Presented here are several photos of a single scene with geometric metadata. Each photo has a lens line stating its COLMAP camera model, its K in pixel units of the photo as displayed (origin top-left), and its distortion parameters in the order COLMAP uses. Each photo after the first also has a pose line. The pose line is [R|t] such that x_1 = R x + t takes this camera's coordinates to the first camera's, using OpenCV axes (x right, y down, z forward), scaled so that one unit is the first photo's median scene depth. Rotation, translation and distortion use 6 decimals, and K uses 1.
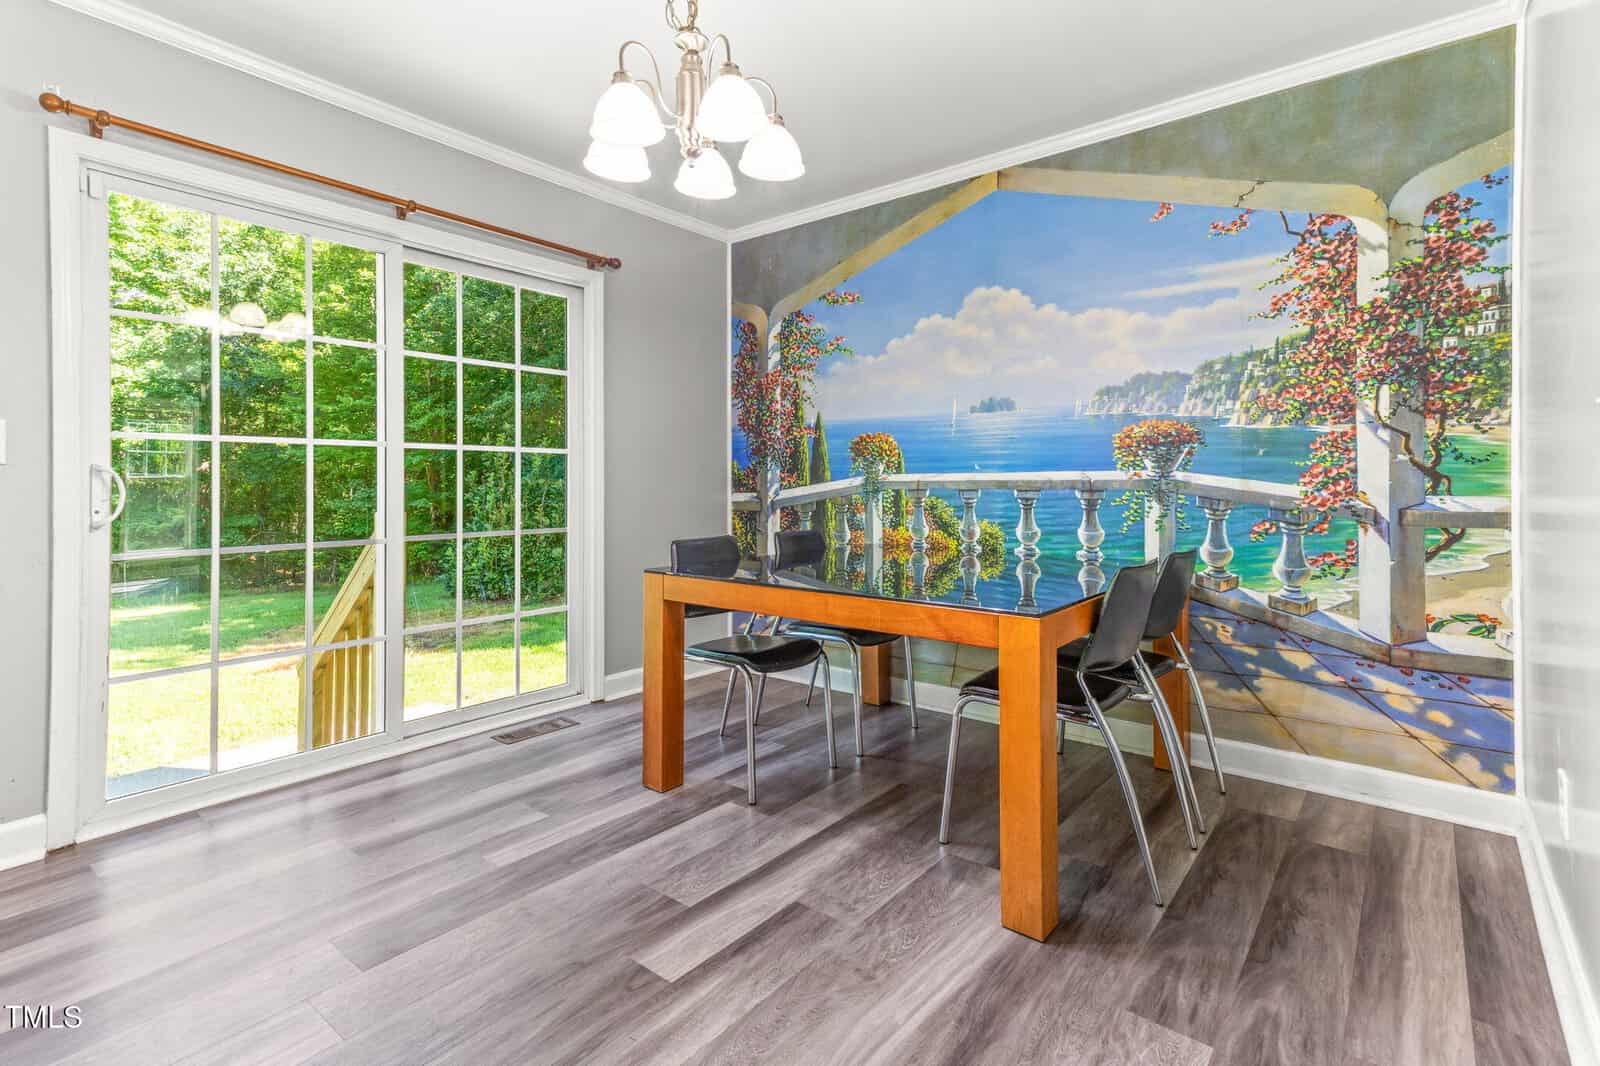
lens RADIAL K [[769.1, 0, 793.8], [0, 769.1, 477.0], [0, 0, 1]] dist [0.031131, 0.000925]
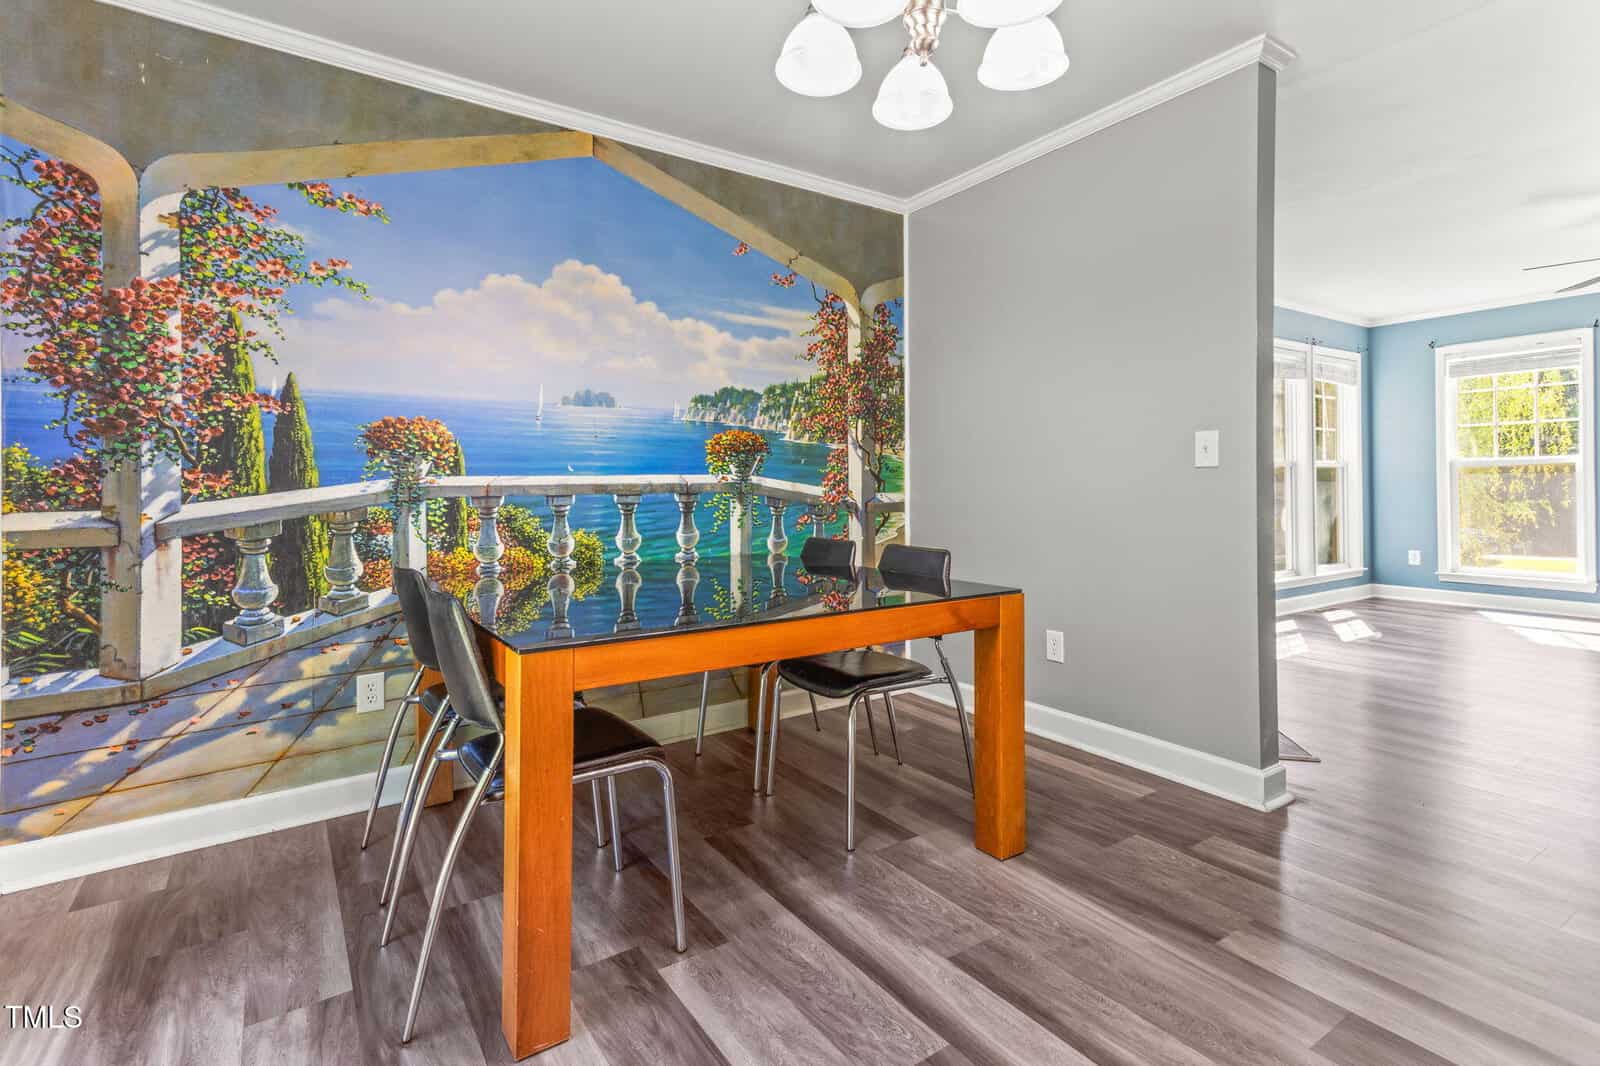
lens RADIAL K [[769.1, 0, 793.8], [0, 769.1, 477.0], [0, 0, 1]] dist [0.031131, 0.000925]
pose [[0.291312, 0.008069, 0.956594, -0.624701], [0.000938, 0.999962, -0.008721, 0.005015], [-0.956628, 0.003437, 0.291293, 0.630598]]
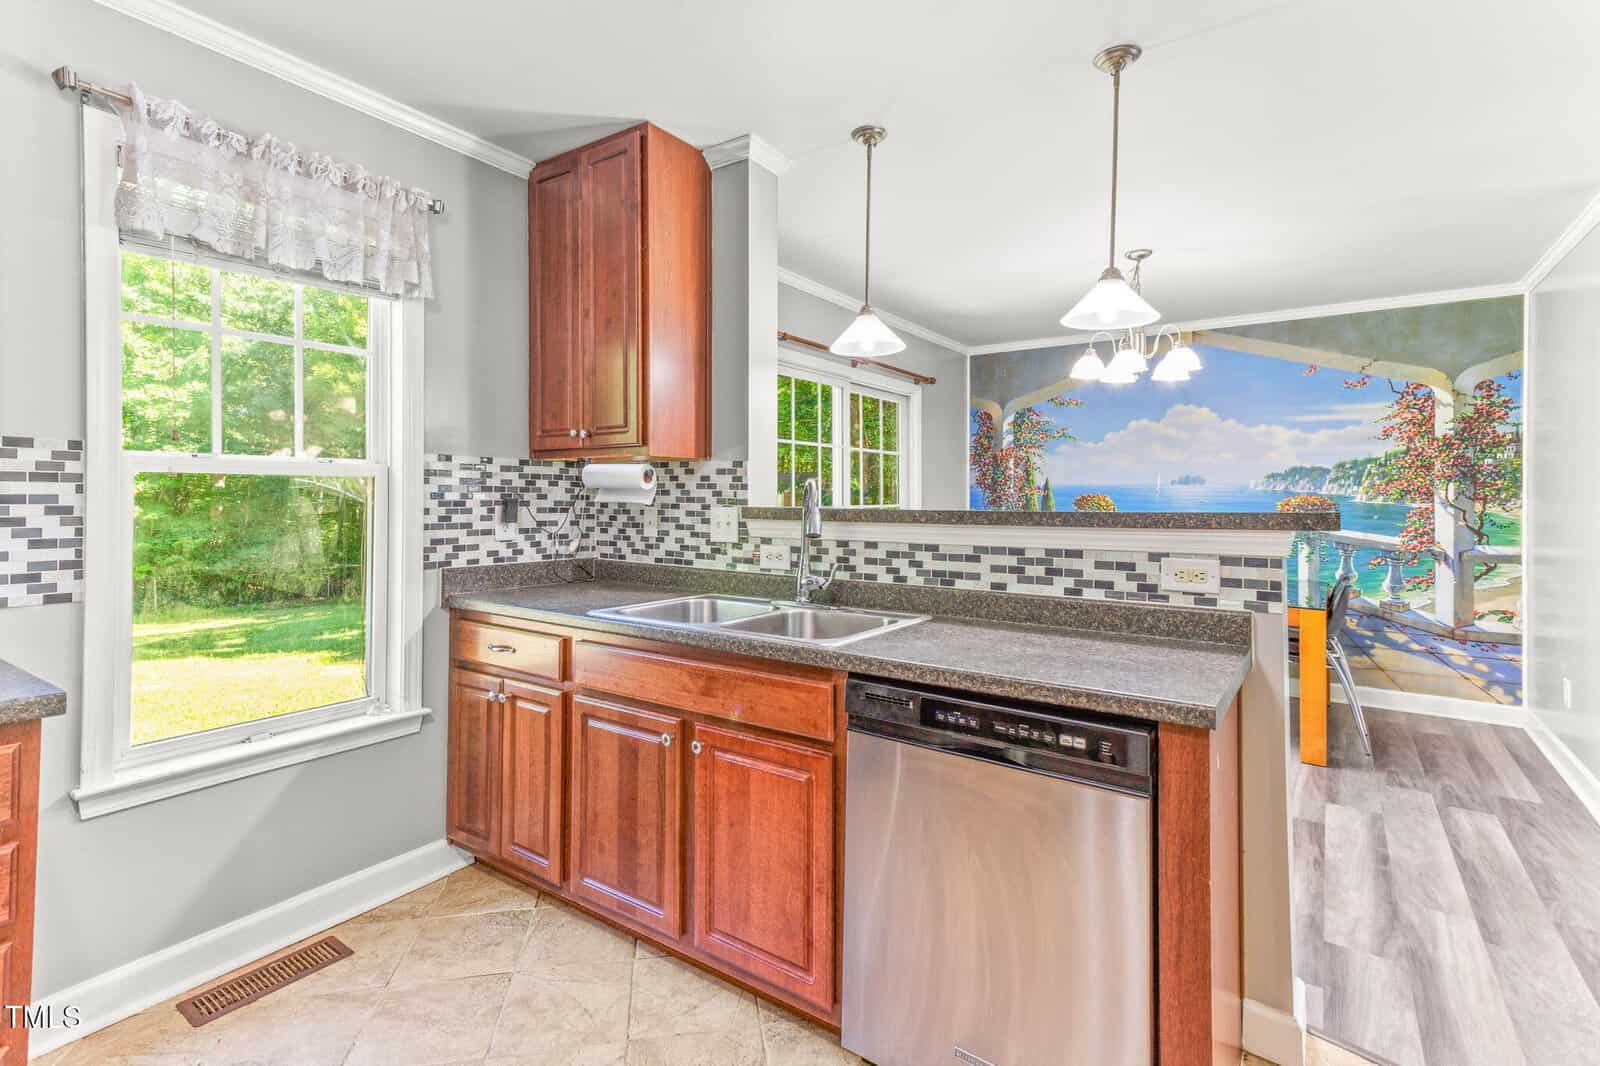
lens RADIAL K [[757.9, 0, 795.7], [0, 757.9, 491.3], [0, 0, 1]] dist [0.028874, 0.000061]
pose [[0.997398, 0.007070, 0.071748, -0.786958], [-0.007165, 0.999974, 0.001064, -0.080655], [-0.071739, -0.001576, 0.997422, -0.595212]]
